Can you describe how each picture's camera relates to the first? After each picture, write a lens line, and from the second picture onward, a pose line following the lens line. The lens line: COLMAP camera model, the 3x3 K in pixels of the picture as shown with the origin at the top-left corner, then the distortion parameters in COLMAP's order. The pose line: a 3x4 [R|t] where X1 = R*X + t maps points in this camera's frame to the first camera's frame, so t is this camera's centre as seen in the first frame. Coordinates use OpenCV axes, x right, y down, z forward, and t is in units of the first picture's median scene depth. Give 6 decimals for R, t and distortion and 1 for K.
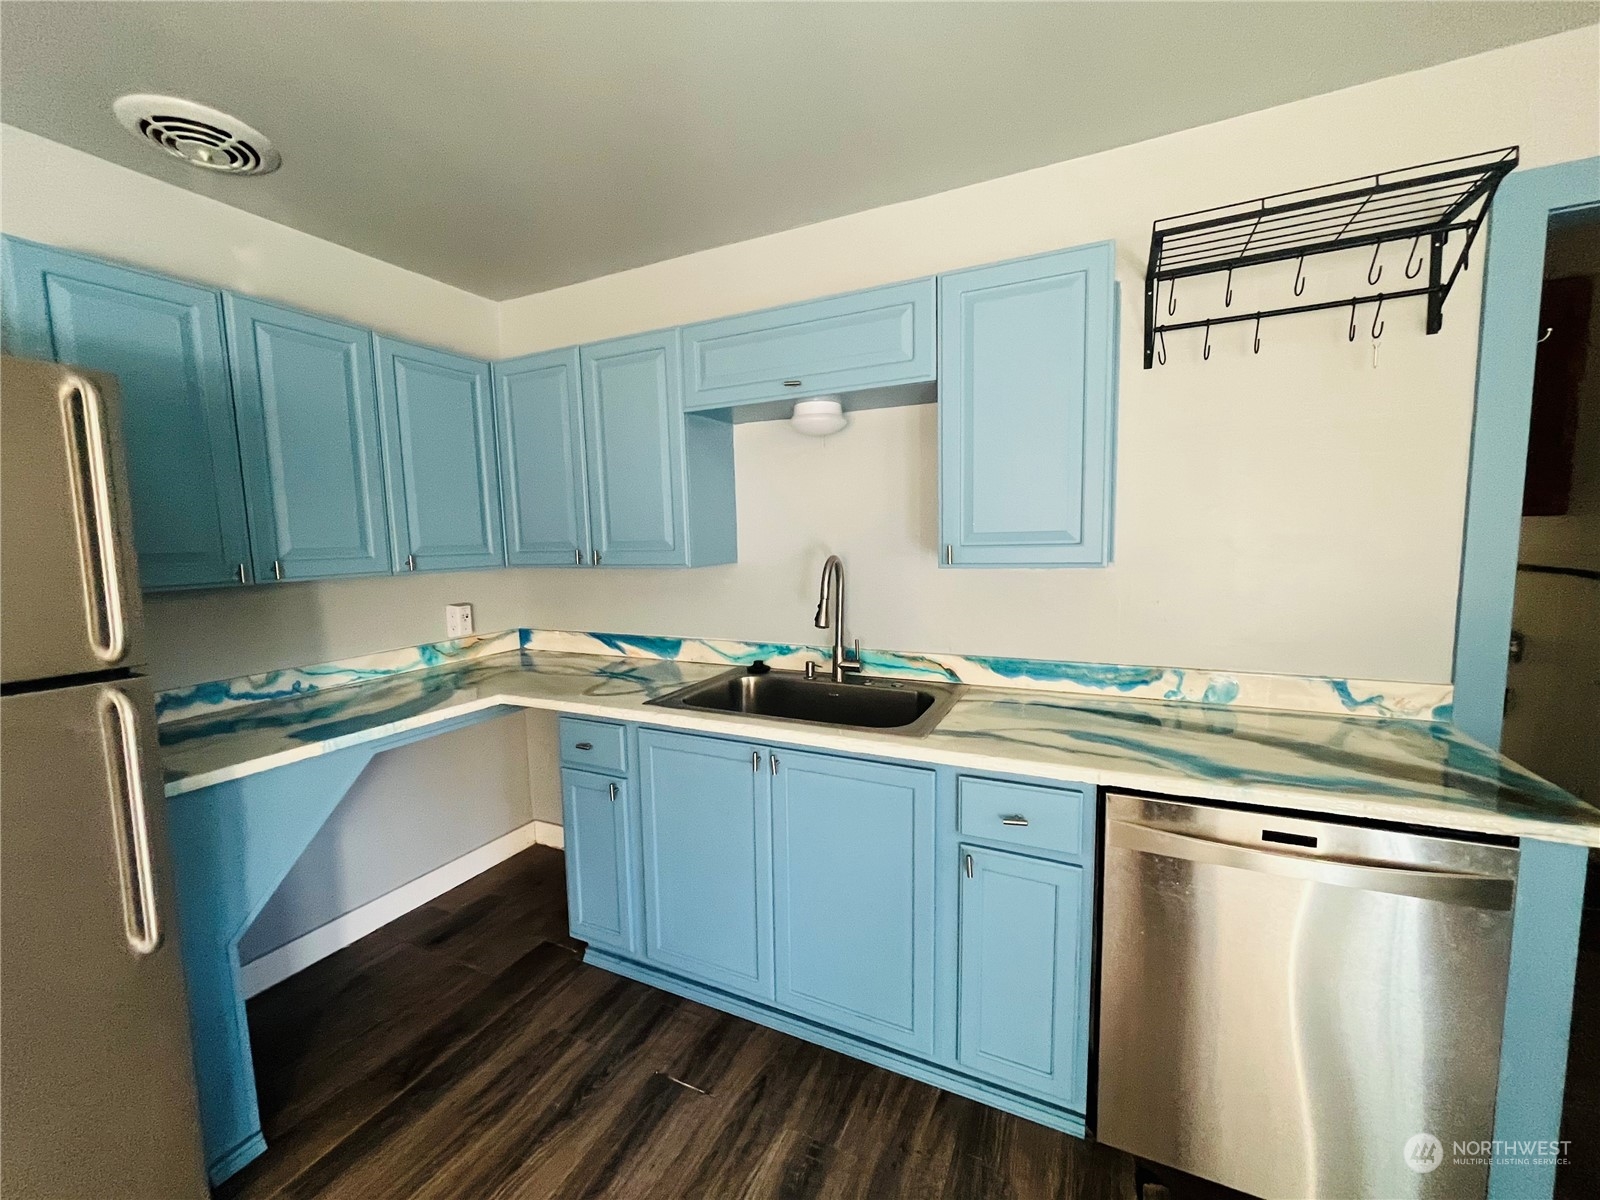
lens RADIAL K [[641.7, 0, 798.9], [0, 641.7, 604.1], [0, 0, 1]] dist [-0.001950, -0.000485]
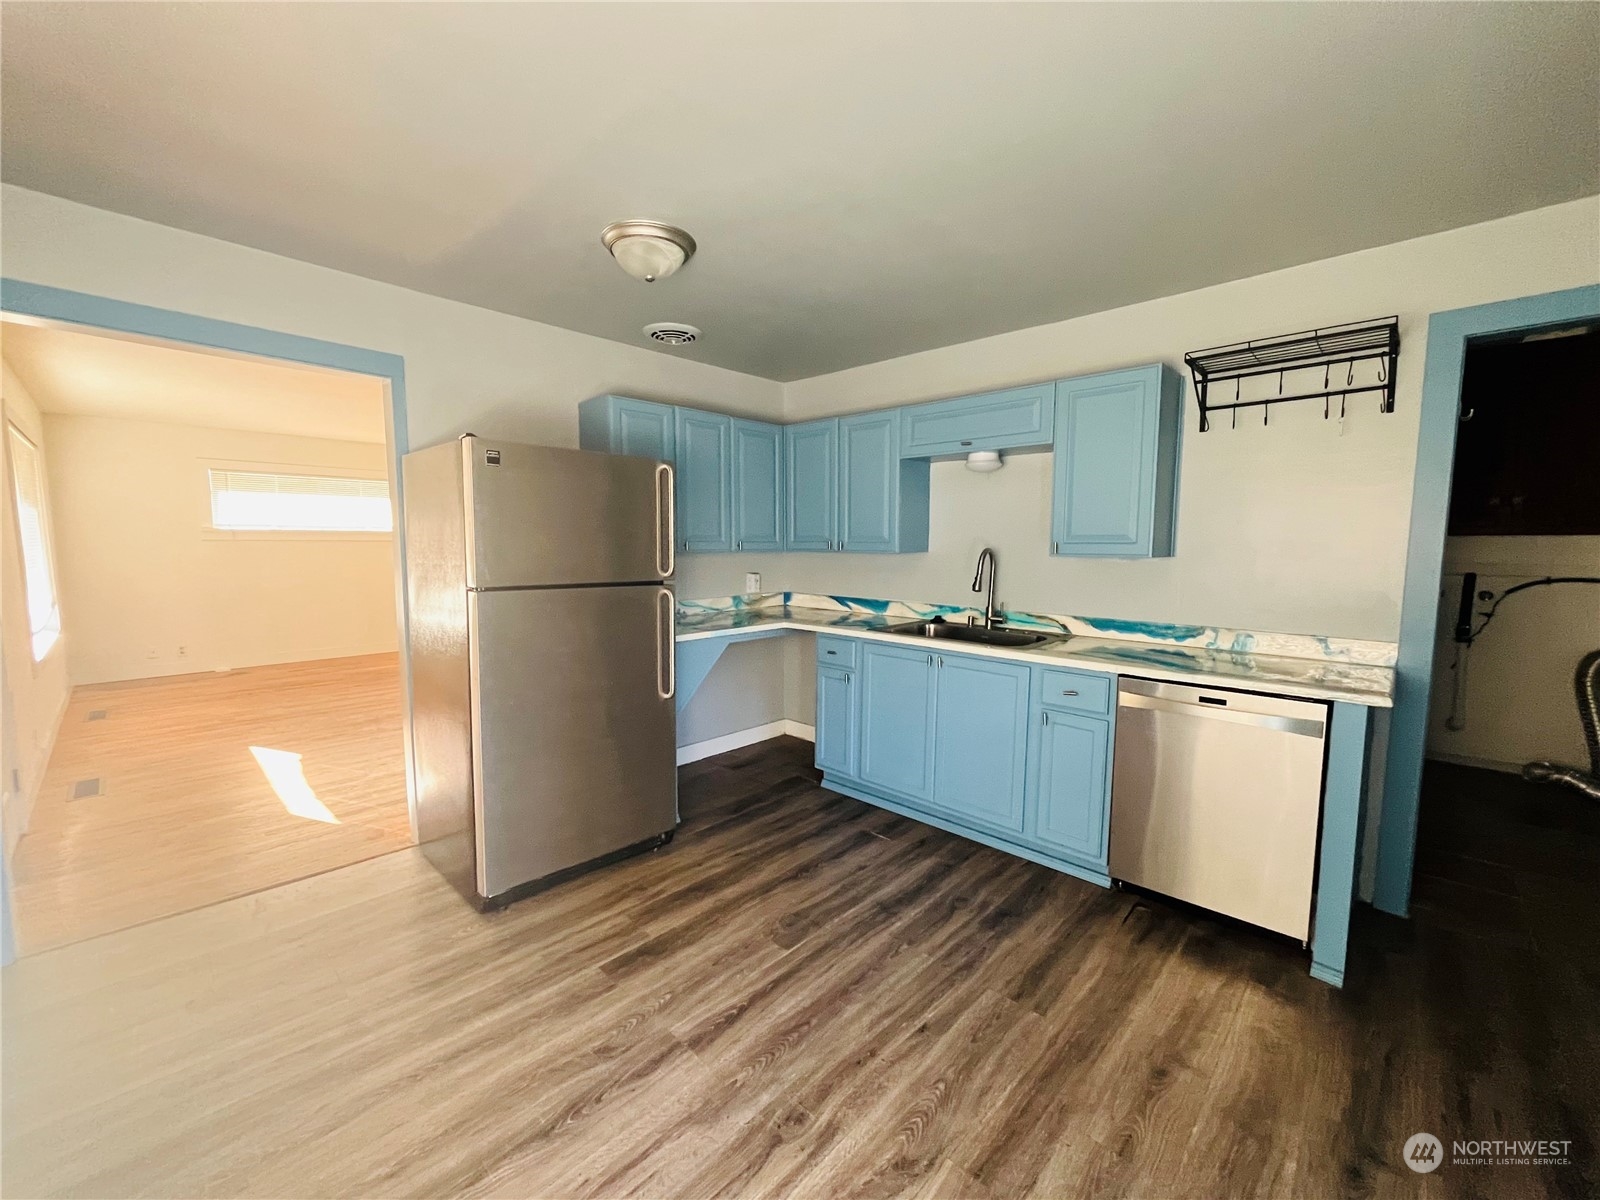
lens RADIAL K [[641.7, 0, 798.9], [0, 641.7, 604.1], [0, 0, 1]] dist [-0.001950, -0.000485]
pose [[0.951897, 0.056113, -0.301237, 0.095429], [-0.057546, 0.998334, 0.004121, 0.085467], [0.300966, 0.013412, 0.953541, -0.672819]]
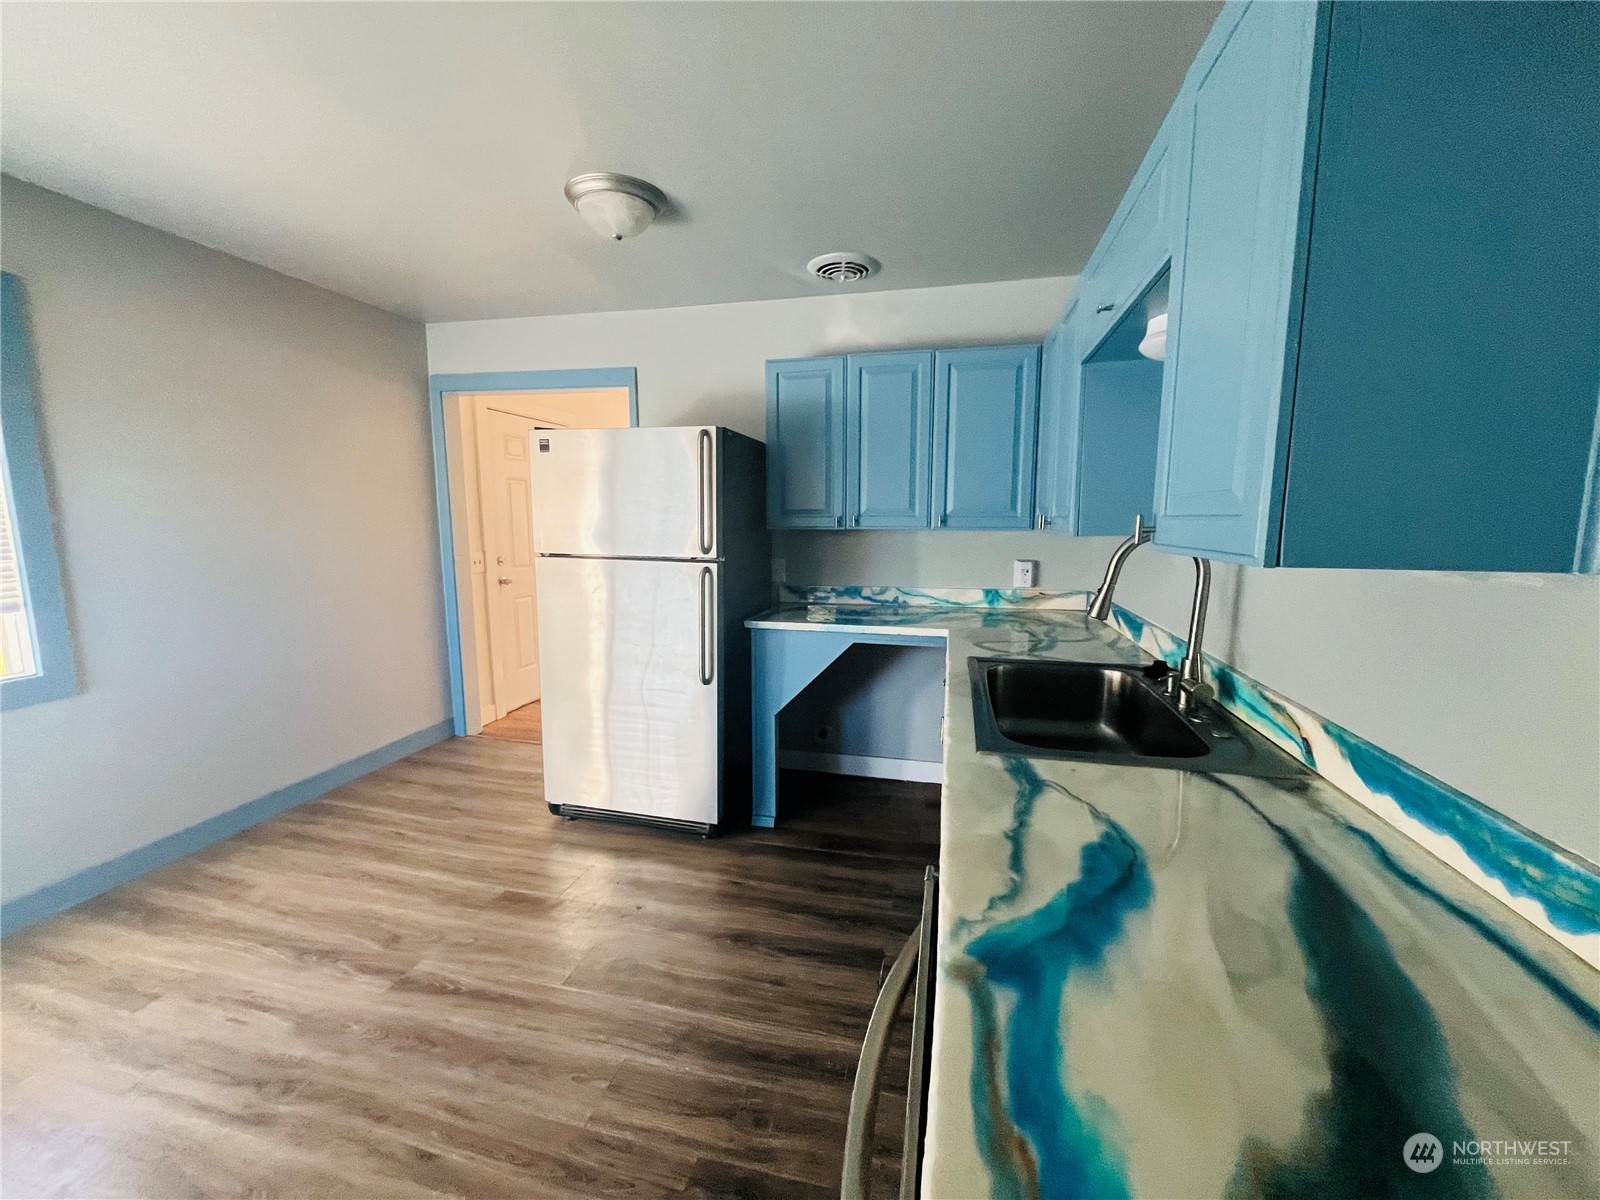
lens RADIAL K [[641.7, 0, 798.9], [0, 641.7, 604.1], [0, 0, 1]] dist [-0.001950, -0.000485]
pose [[0.214742, 0.155545, -0.964205, 0.686021], [-0.108967, 0.984889, 0.134613, -0.044356], [0.970573, 0.076160, 0.228447, 0.448624]]
